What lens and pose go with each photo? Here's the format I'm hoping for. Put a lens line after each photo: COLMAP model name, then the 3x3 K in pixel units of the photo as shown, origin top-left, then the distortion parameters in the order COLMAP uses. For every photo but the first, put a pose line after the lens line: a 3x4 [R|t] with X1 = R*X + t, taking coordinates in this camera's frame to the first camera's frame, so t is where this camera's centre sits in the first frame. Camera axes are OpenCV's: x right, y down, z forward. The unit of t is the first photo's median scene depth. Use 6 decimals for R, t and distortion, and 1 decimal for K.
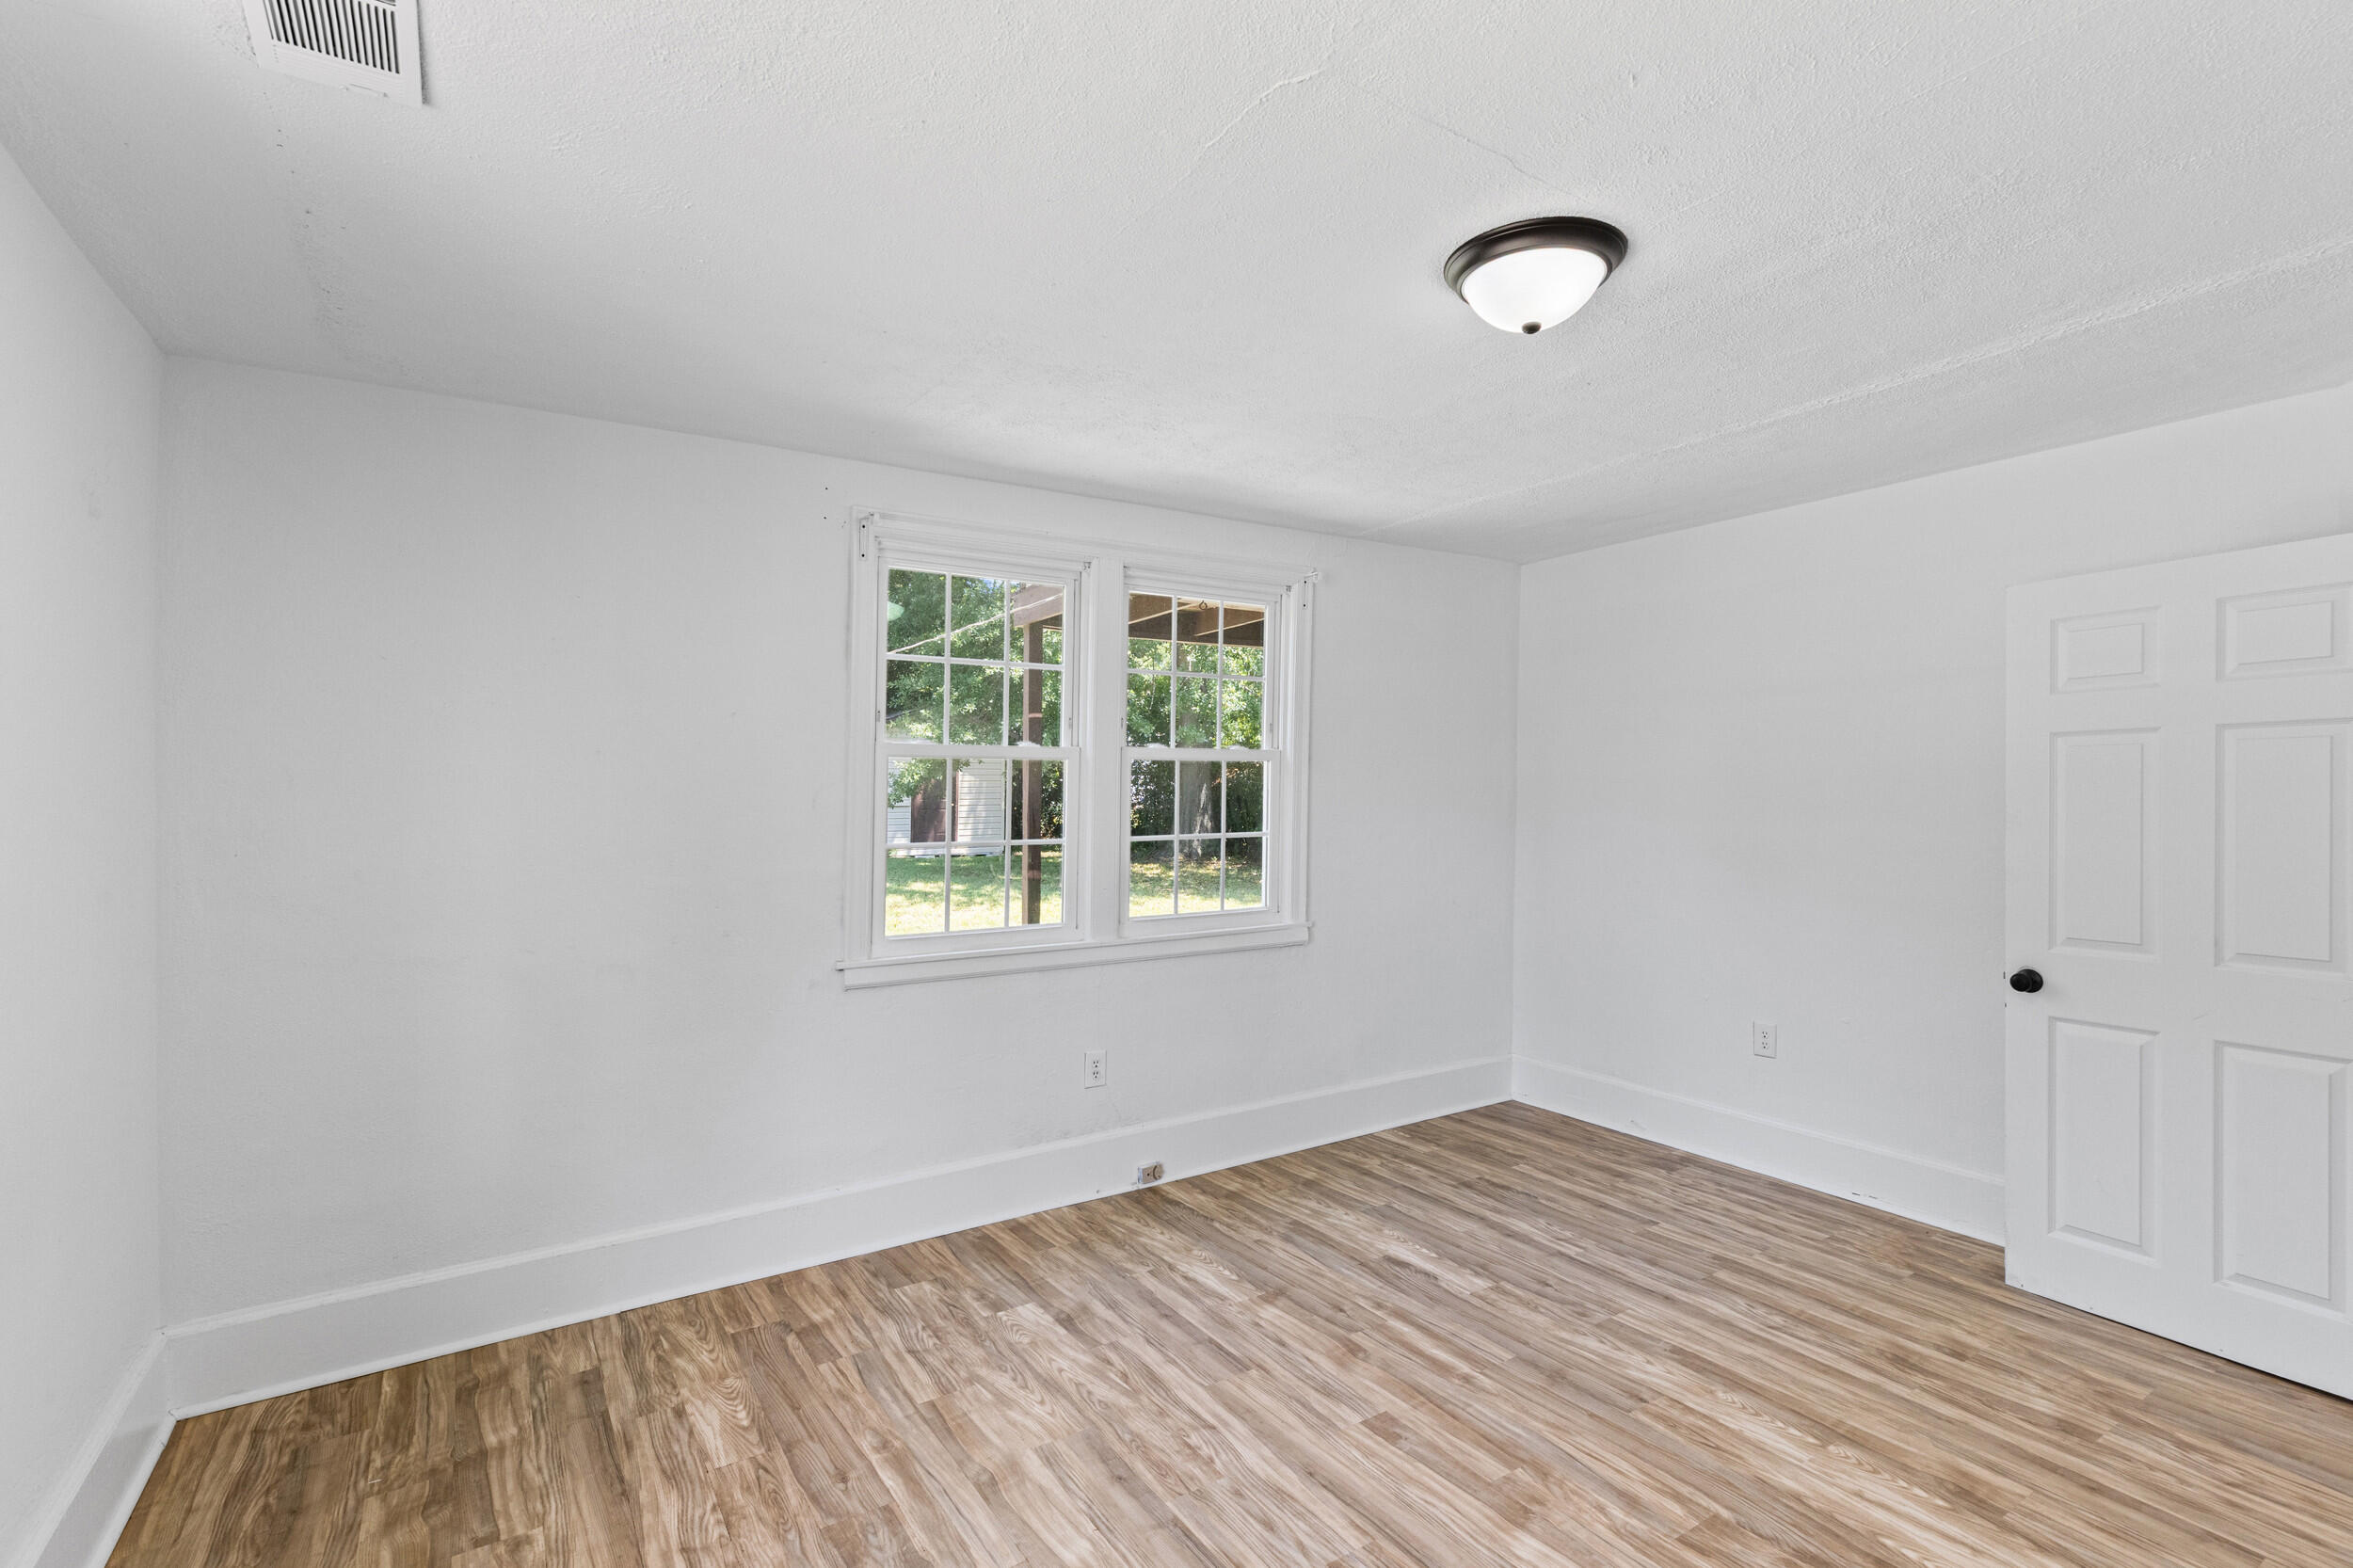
lens RADIAL K [[1065.1, 0, 1169.5], [0, 1065.1, 720.9], [0, 0, 1]] dist [0.006503, 0.000792]
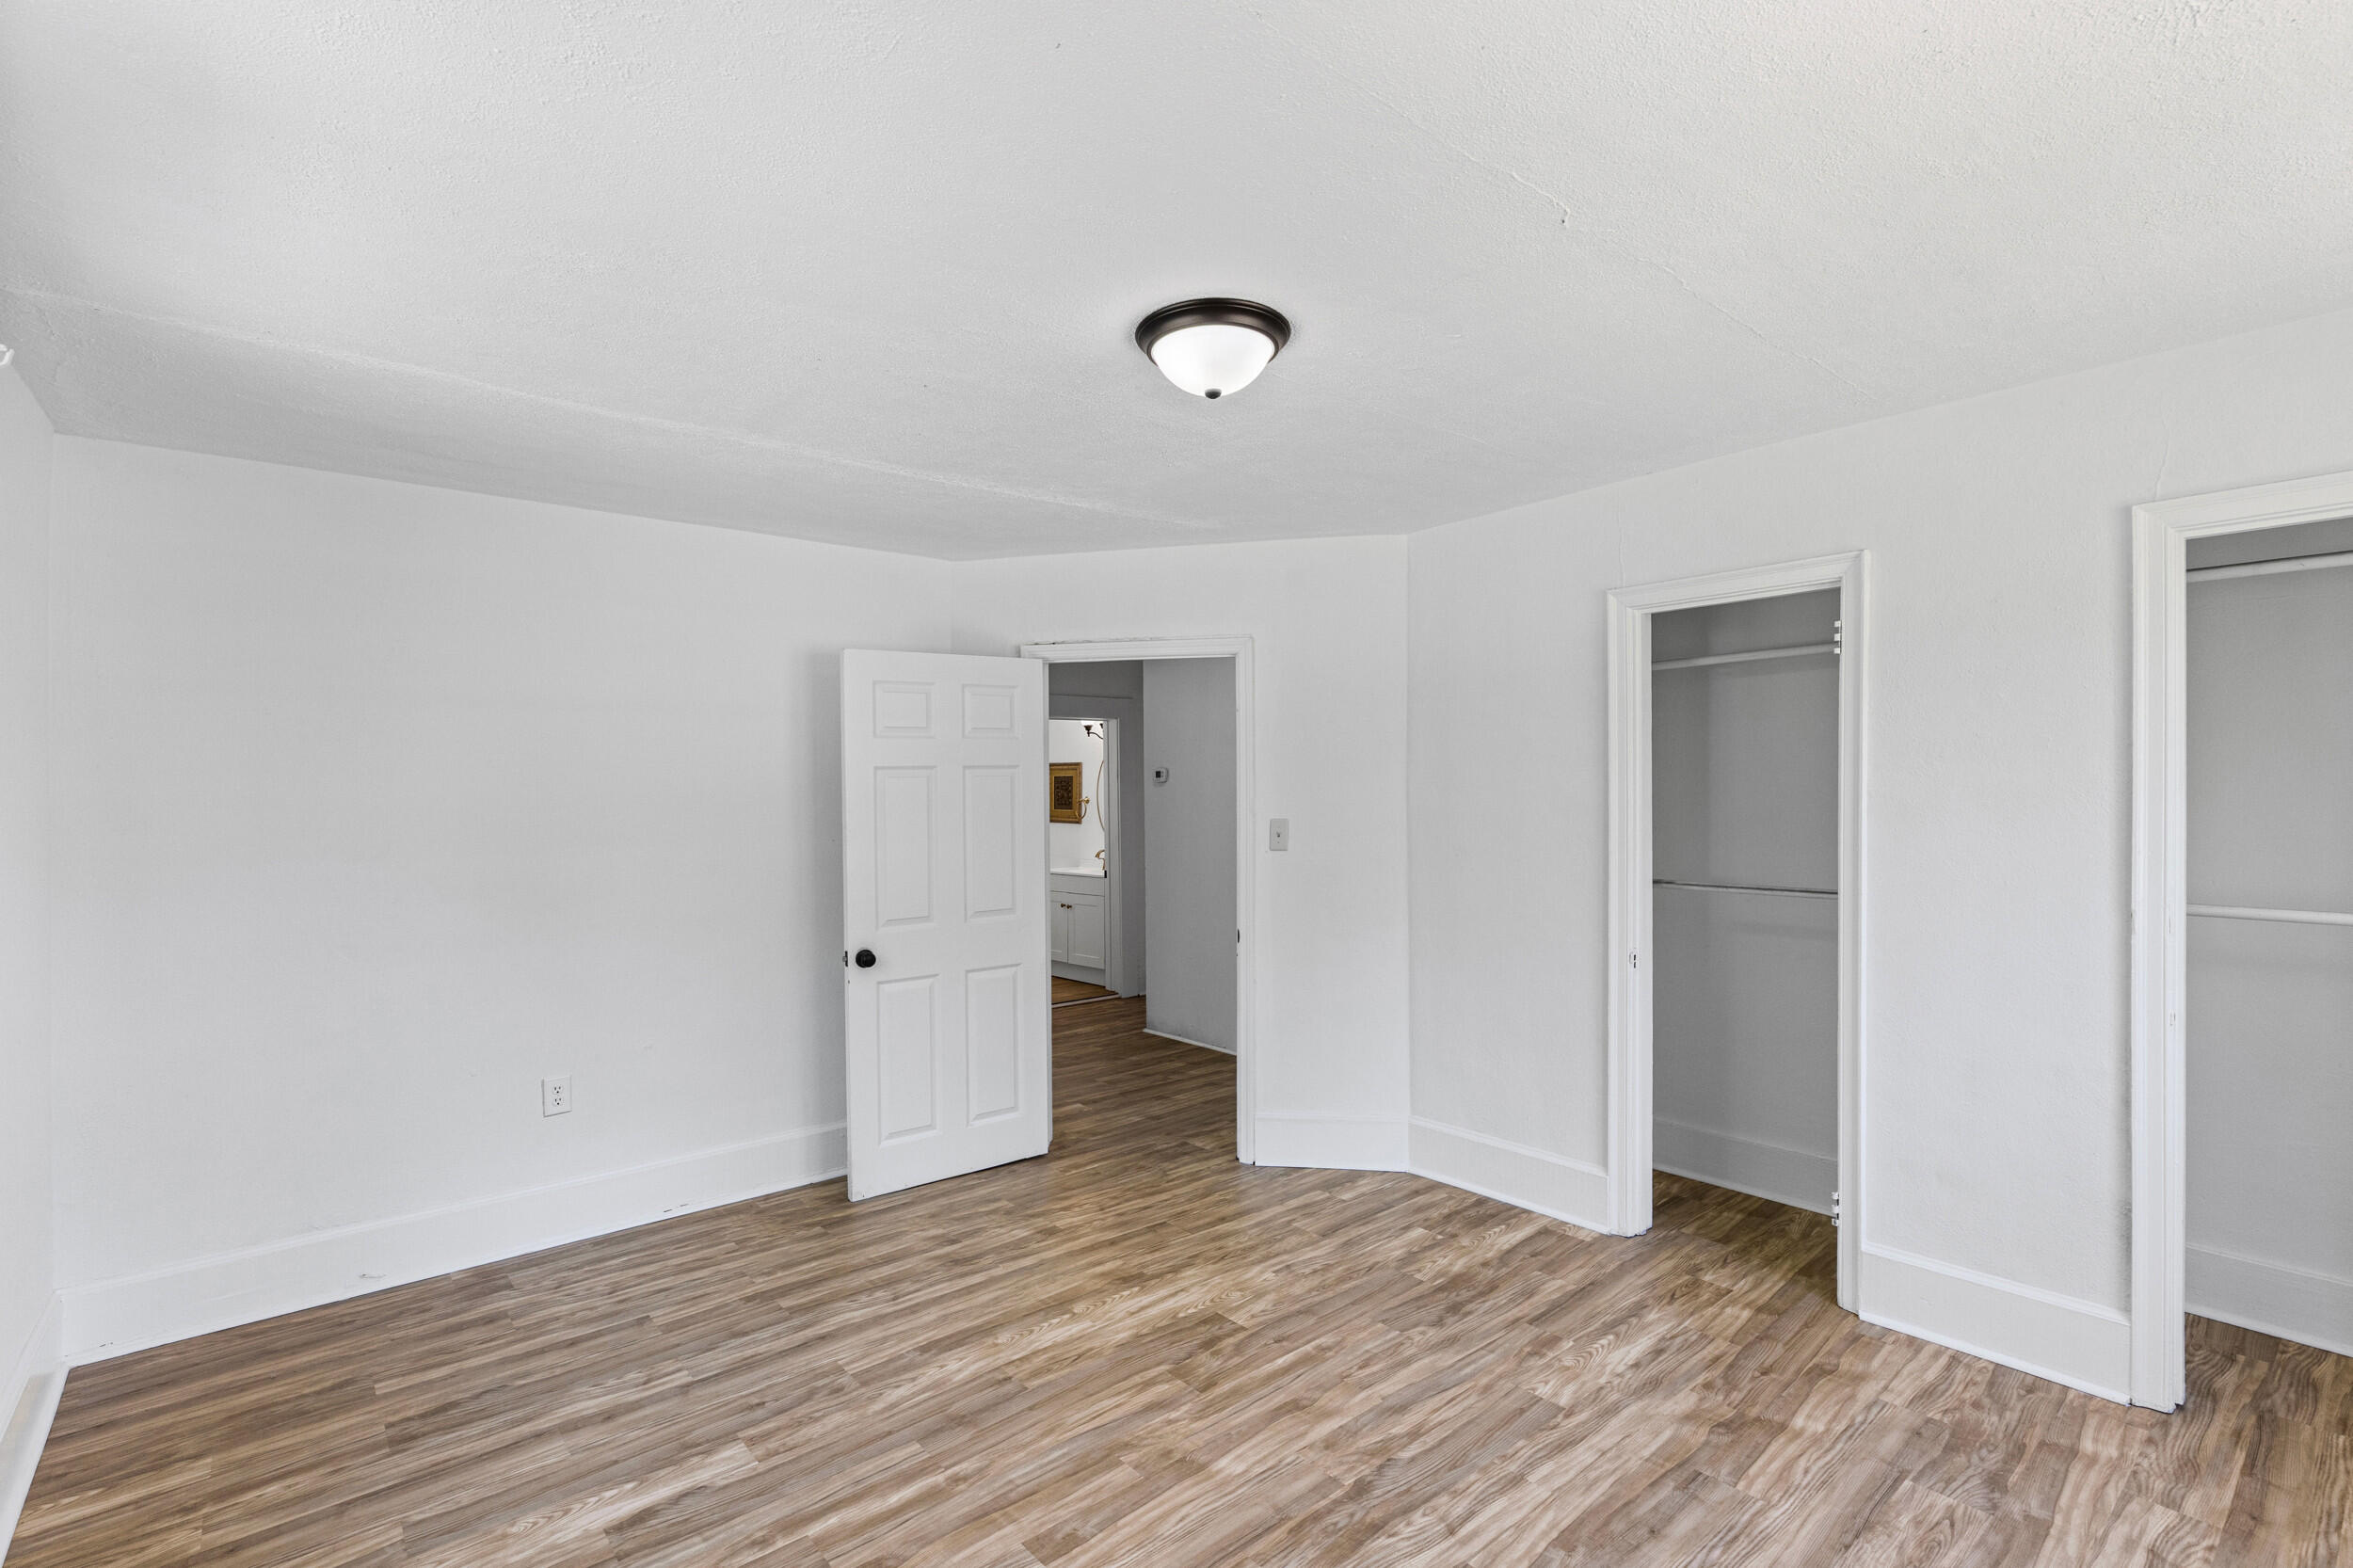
lens RADIAL K [[1065.1, 0, 1187.1], [0, 1065.1, 790.5], [0, 0, 1]] dist [0.006503, 0.000792]
pose [[-0.138628, 0.018020, 0.990181, -0.557531], [-0.052905, 0.998272, -0.025574, 0.057036], [-0.988930, -0.055931, -0.137435, 0.860682]]
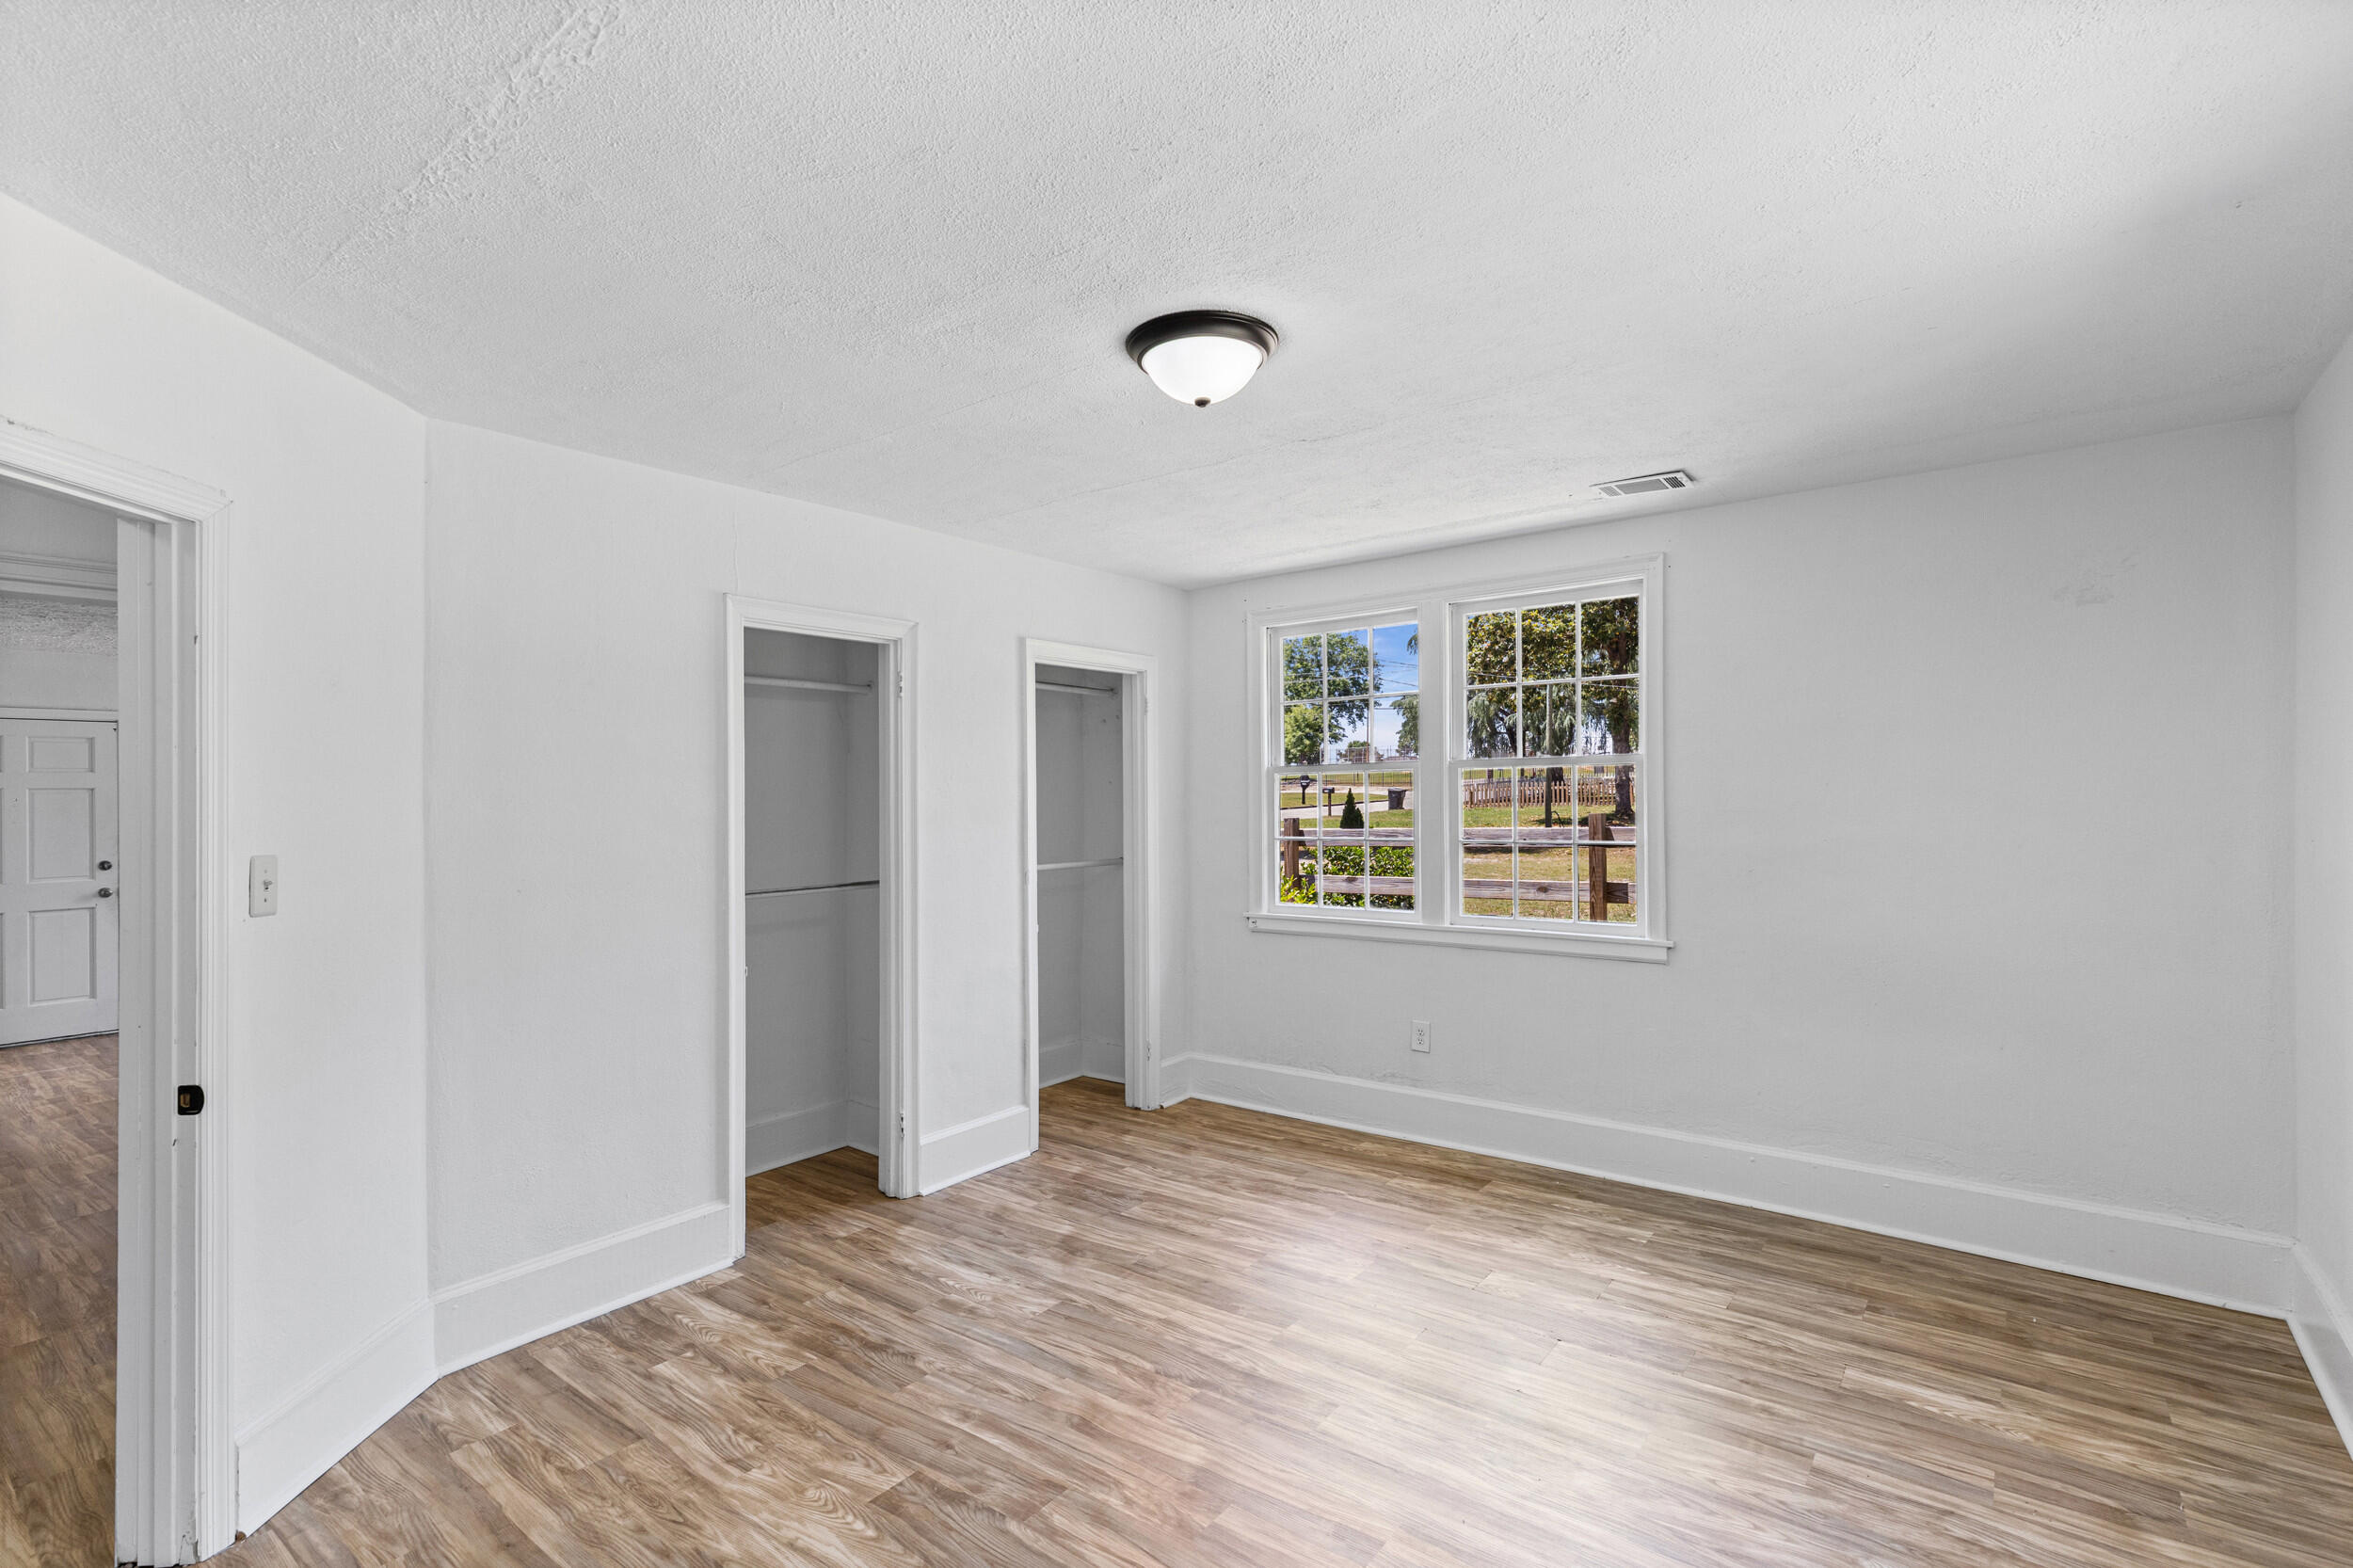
lens RADIAL K [[1065.1, 0, 1181.7], [0, 1065.1, 804.8], [0, 0, 1]] dist [0.006503, 0.000792]
pose [[-0.941069, 0.021144, -0.337554, 0.502185], [0.042899, 0.997445, -0.057118, 0.091762], [0.335484, -0.068232, -0.939572, 1.481439]]
